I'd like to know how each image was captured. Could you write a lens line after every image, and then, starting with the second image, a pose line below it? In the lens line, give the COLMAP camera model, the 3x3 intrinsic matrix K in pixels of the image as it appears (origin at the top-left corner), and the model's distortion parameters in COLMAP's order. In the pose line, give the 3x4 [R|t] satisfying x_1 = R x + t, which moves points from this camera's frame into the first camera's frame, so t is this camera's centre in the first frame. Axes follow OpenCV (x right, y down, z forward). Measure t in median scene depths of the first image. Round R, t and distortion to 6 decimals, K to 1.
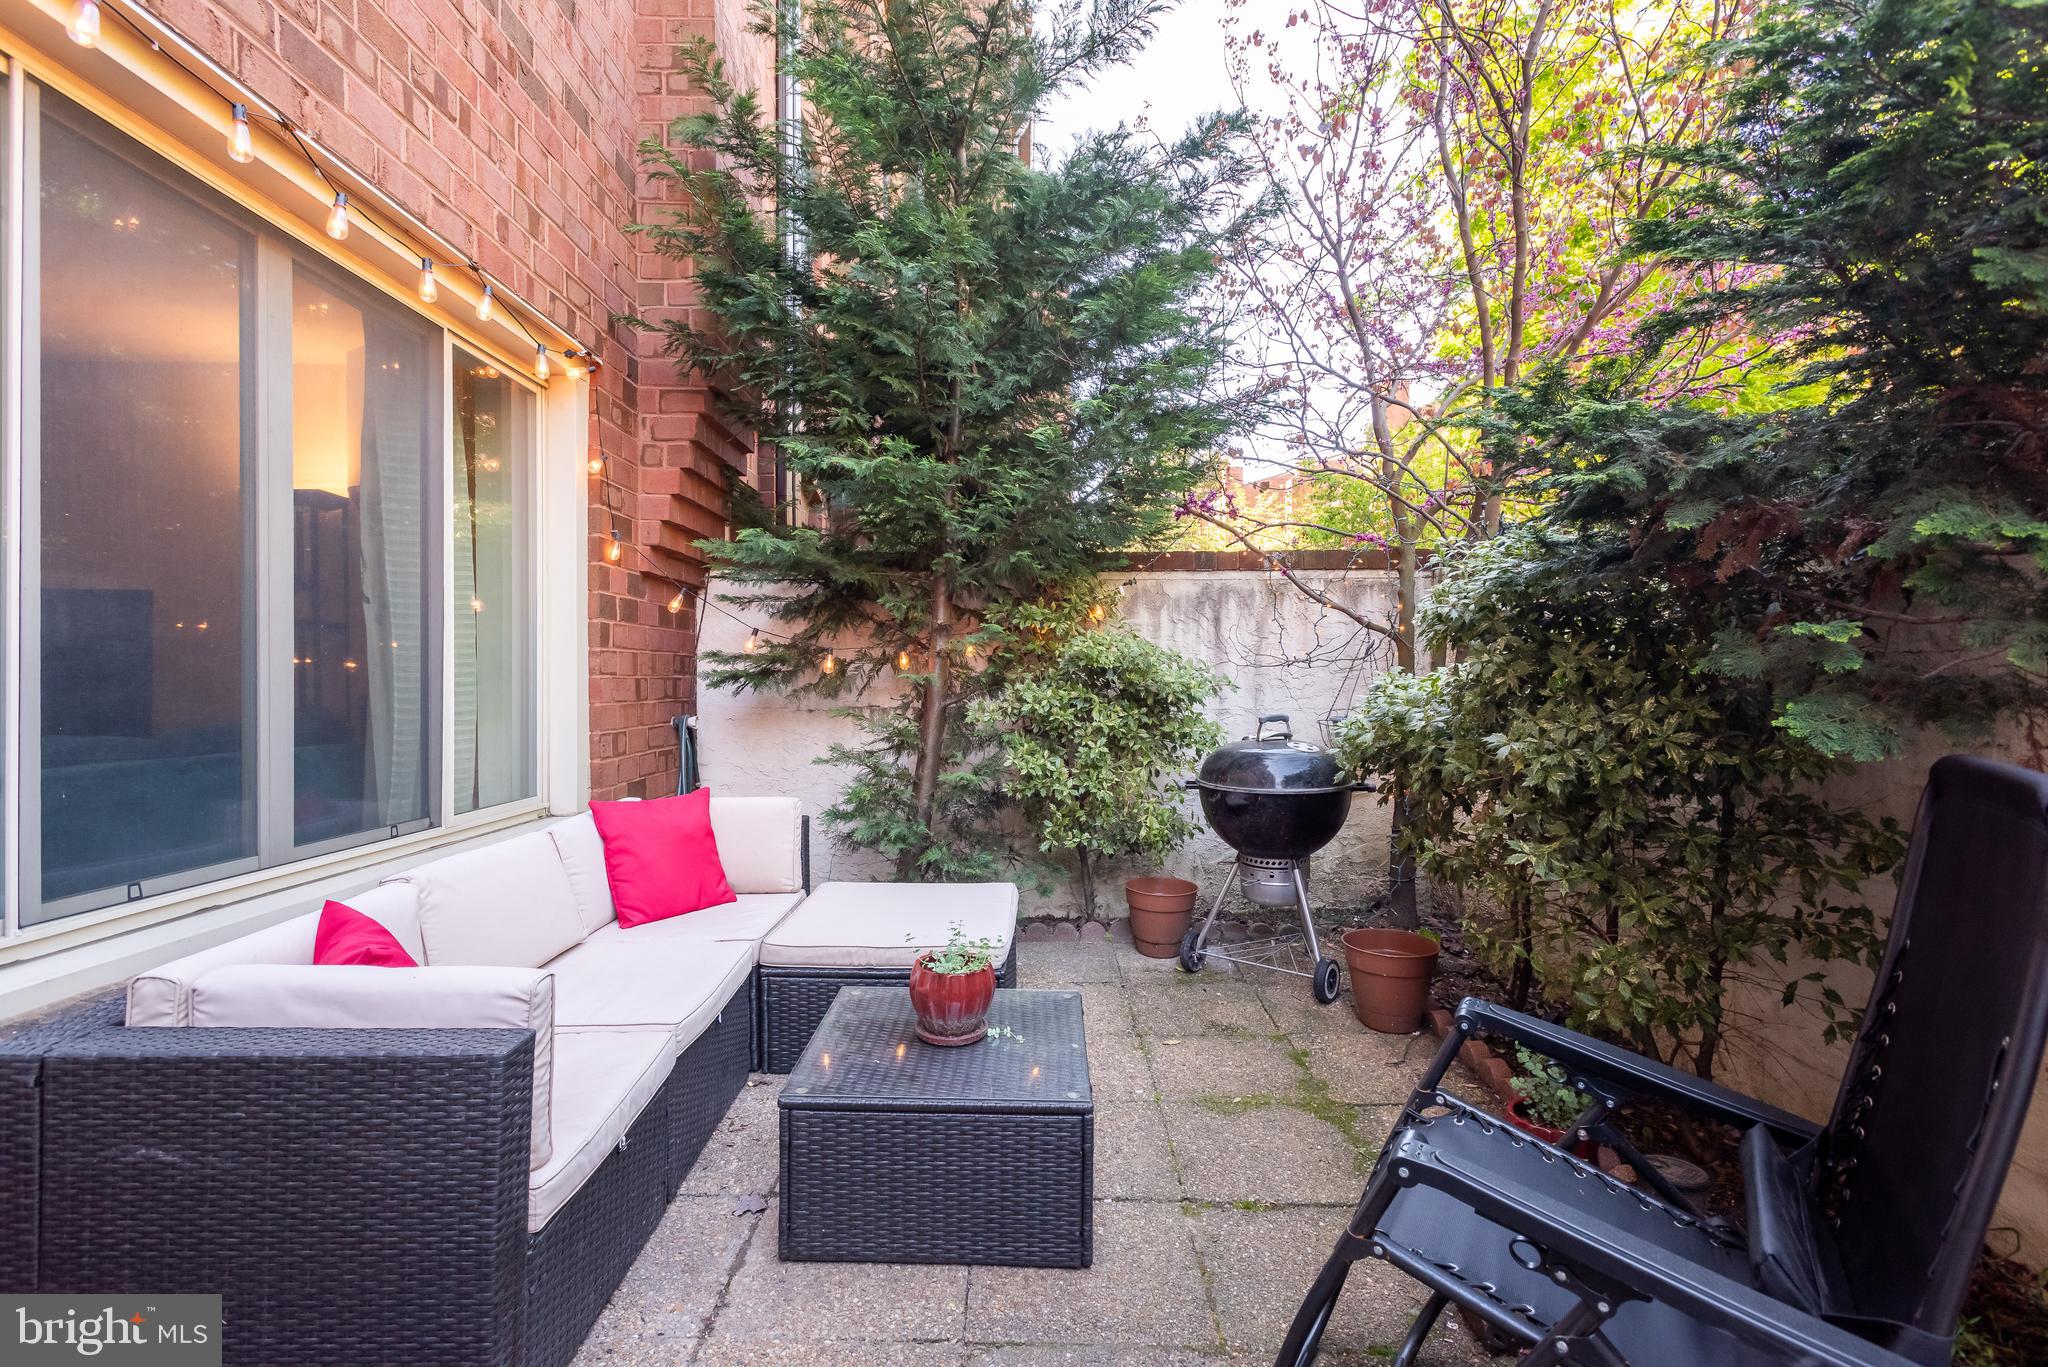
lens RADIAL K [[974.1, 0, 1025.1], [0, 974.1, 672.8], [0, 0, 1]] dist [0.018545, -0.005408]
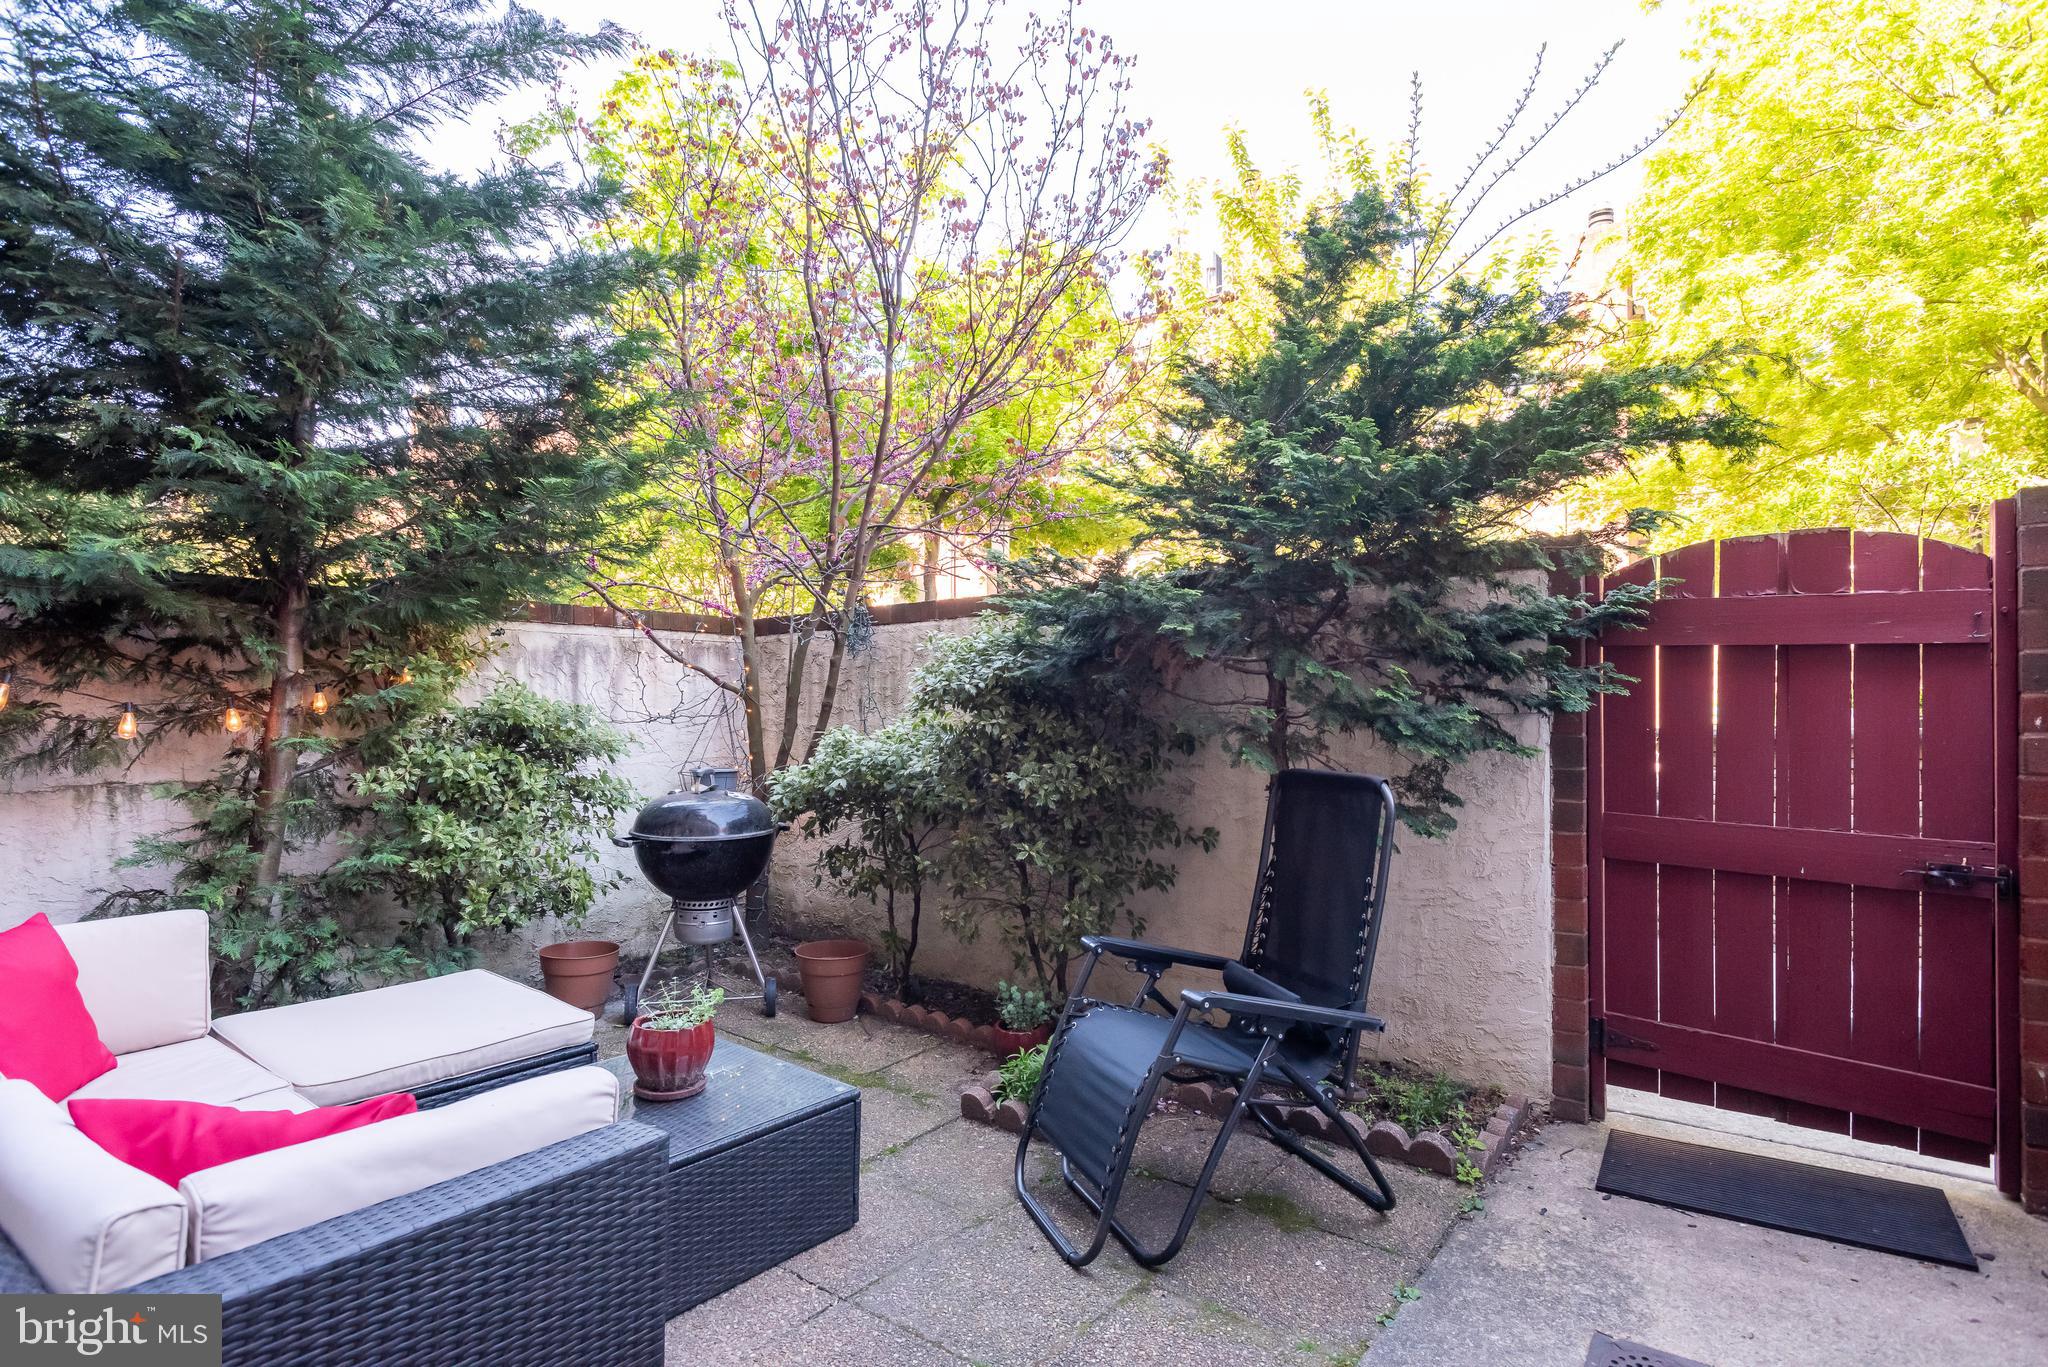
lens RADIAL K [[1041.9, 0, 1002.2], [0, 1041.9, 700.8], [0, 0, 1]] dist [0.012292, -0.003786]
pose [[0.605751, 0.008507, 0.795609, -0.456660], [0.004784, 0.999886, -0.014333, -0.013862], [-0.795640, 0.012488, 0.605641, 0.029762]]
